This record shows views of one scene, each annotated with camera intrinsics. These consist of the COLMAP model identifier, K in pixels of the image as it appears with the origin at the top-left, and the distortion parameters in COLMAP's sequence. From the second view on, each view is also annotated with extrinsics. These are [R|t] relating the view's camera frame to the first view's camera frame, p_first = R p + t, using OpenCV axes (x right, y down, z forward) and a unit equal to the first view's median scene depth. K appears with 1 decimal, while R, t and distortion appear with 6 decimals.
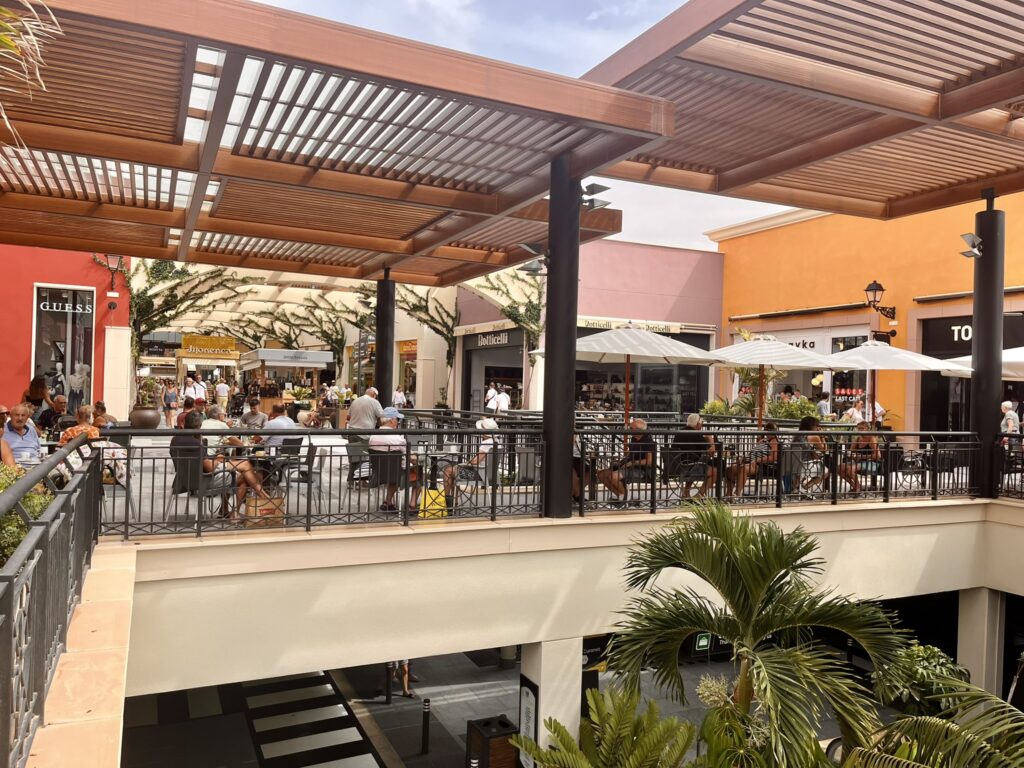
lens RADIAL K [[782.2, 0, 511.9], [0, 782.2, 385.5], [0, 0, 1]] dist [0.000383, 0.000189]
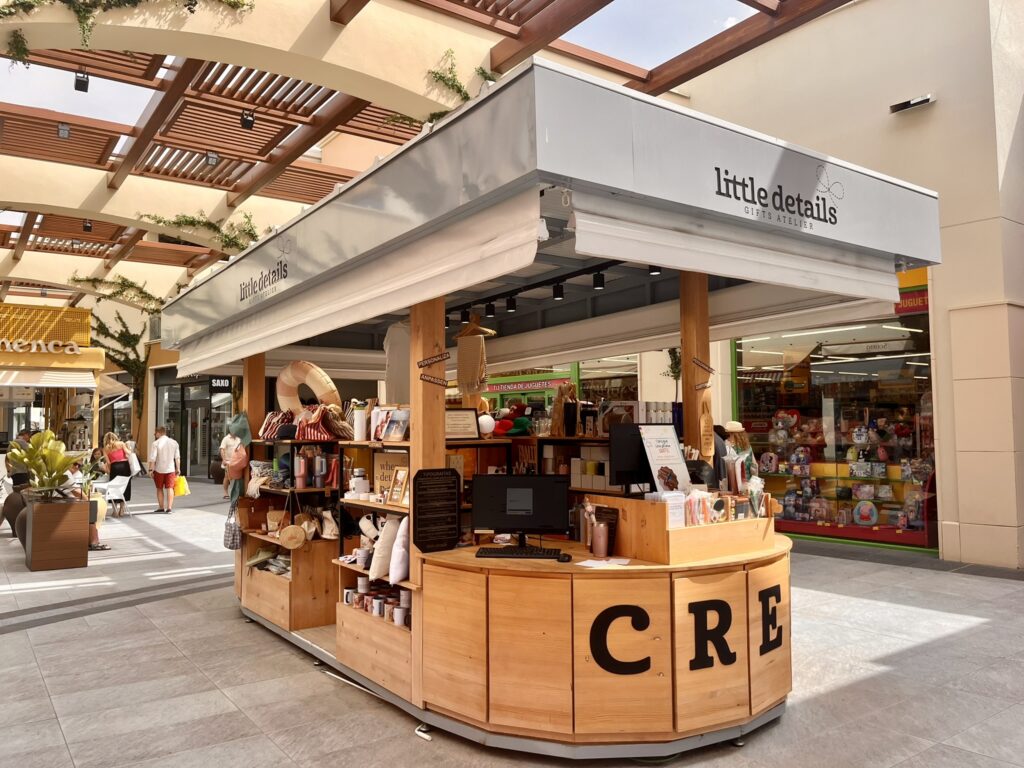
lens RADIAL K [[782.2, 0, 511.8], [0, 782.2, 384.3], [0, 0, 1]] dist [0.000383, 0.000189]
pose [[0.982671, -0.024017, 0.183794, -0.211297], [0.033728, 0.998185, -0.049895, -0.002414], [-0.182262, 0.055229, 0.981698, 0.561727]]
